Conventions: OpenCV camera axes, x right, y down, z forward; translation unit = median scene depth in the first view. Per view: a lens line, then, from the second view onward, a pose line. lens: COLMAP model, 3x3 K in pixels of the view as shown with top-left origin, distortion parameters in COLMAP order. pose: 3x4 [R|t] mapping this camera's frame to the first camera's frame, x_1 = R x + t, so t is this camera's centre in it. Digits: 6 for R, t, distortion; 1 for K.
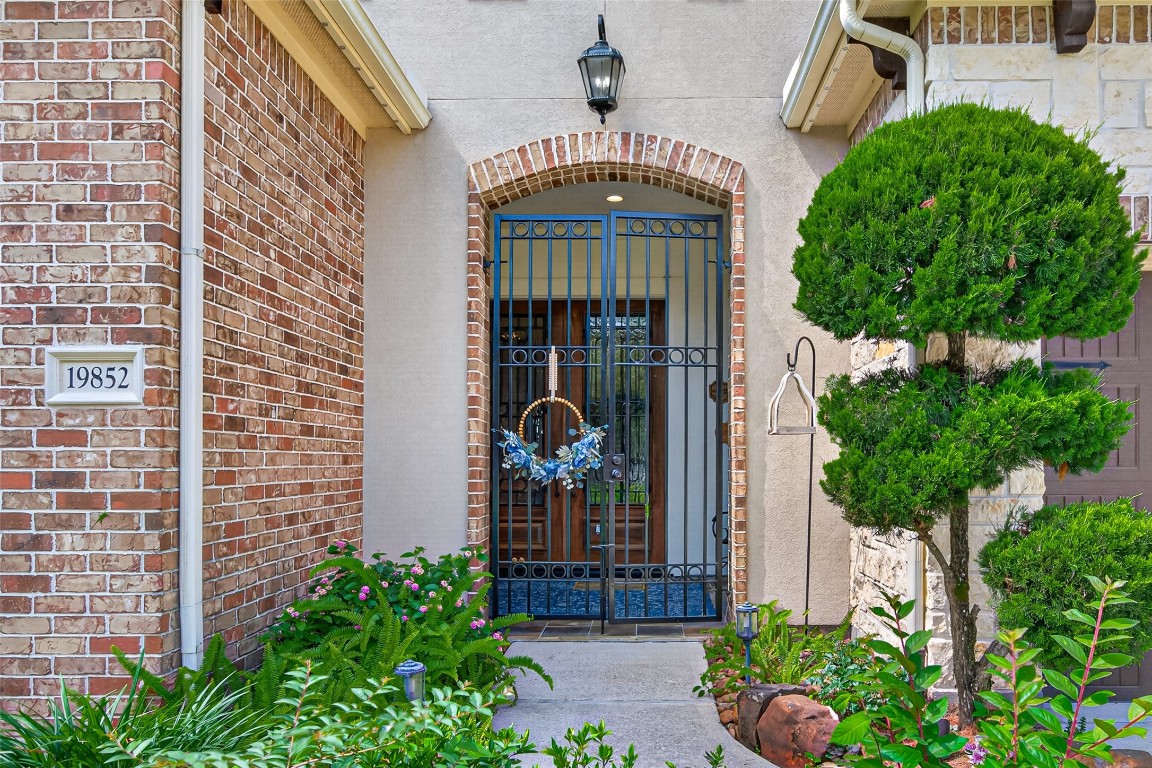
lens RADIAL K [[848.1, 0, 648.3], [0, 848.1, 453.7], [0, 0, 1]] dist [0.000904, 0.002947]
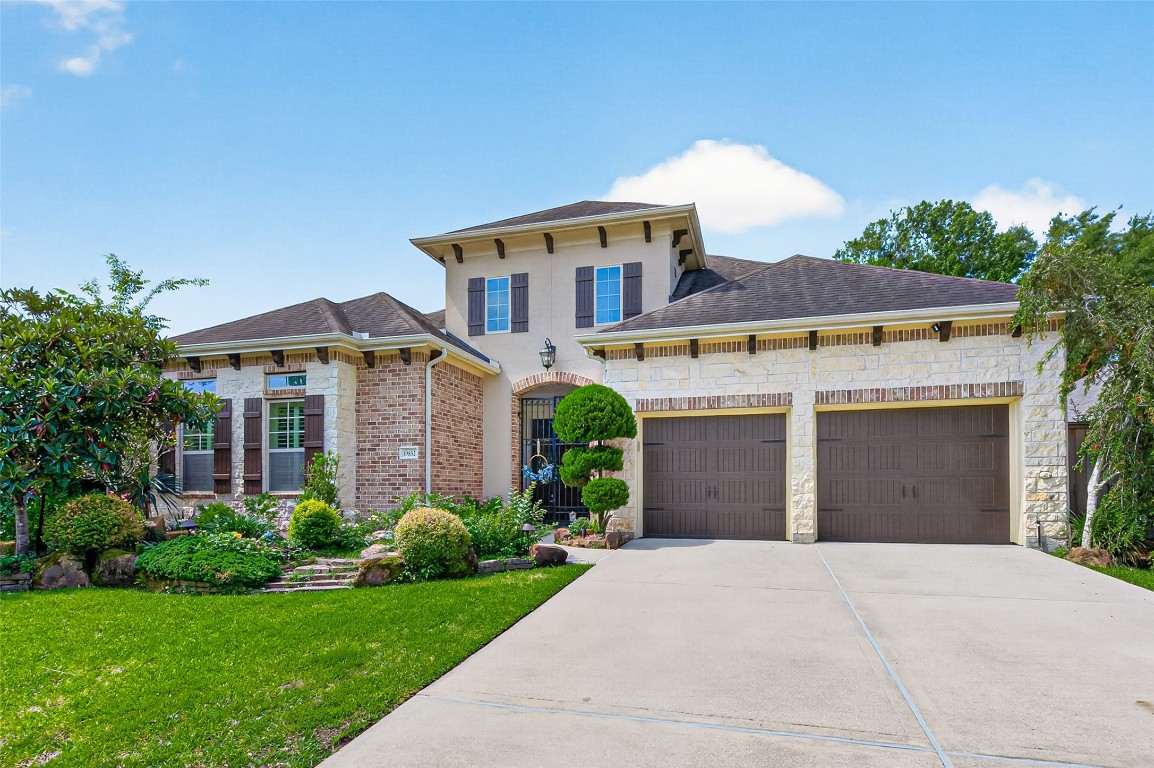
lens RADIAL K [[558.4, 0, 618.5], [0, 558.4, 487.6], [0, 0, 1]] dist [0.003536, -0.000565]
pose [[0.972823, -0.003020, -0.231530, 0.958058], [0.003031, 0.999995, -0.000310, 0.084144], [0.231530, -0.000400, 0.972828, -1.398000]]
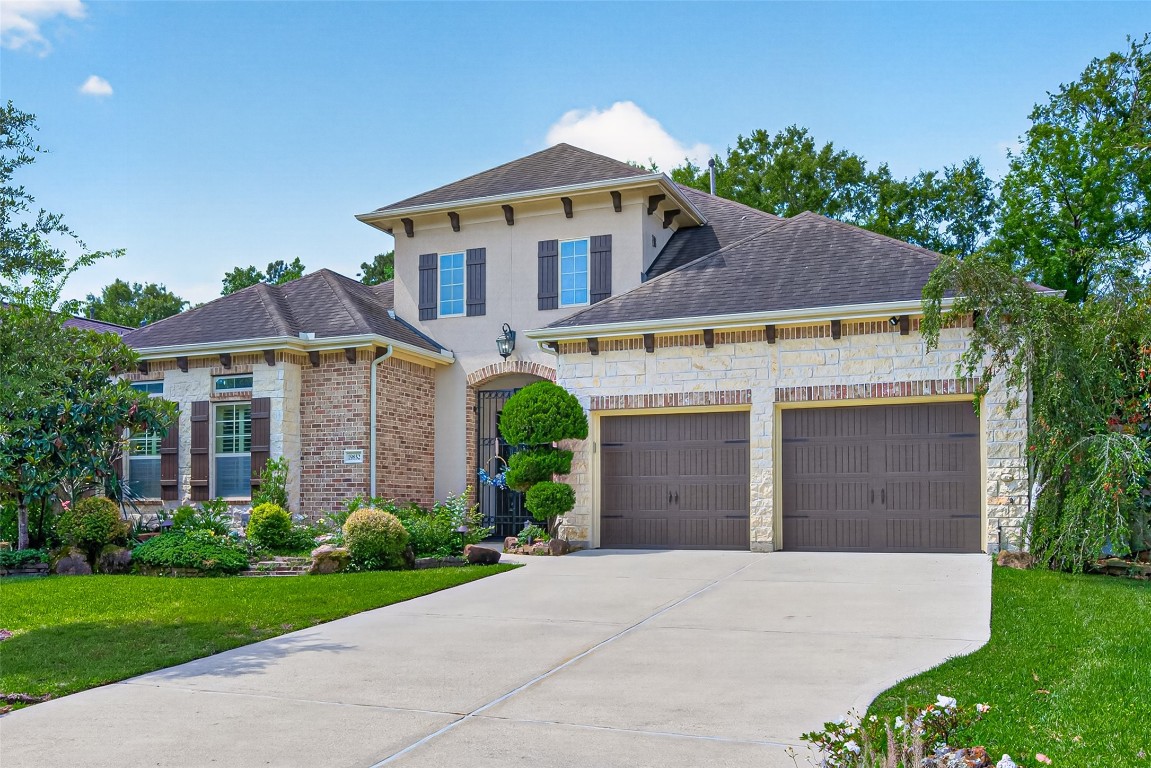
lens RADIAL K [[1012.7, 0, 573.2], [0, 1012.7, 499.1], [0, 0, 1]] dist [-0.085667, 0.211744]
pose [[0.930762, -0.005255, -0.365588, 1.891391], [0.002713, 0.999968, -0.007466, 0.139066], [0.365616, 0.005957, 0.930747, -2.814833]]
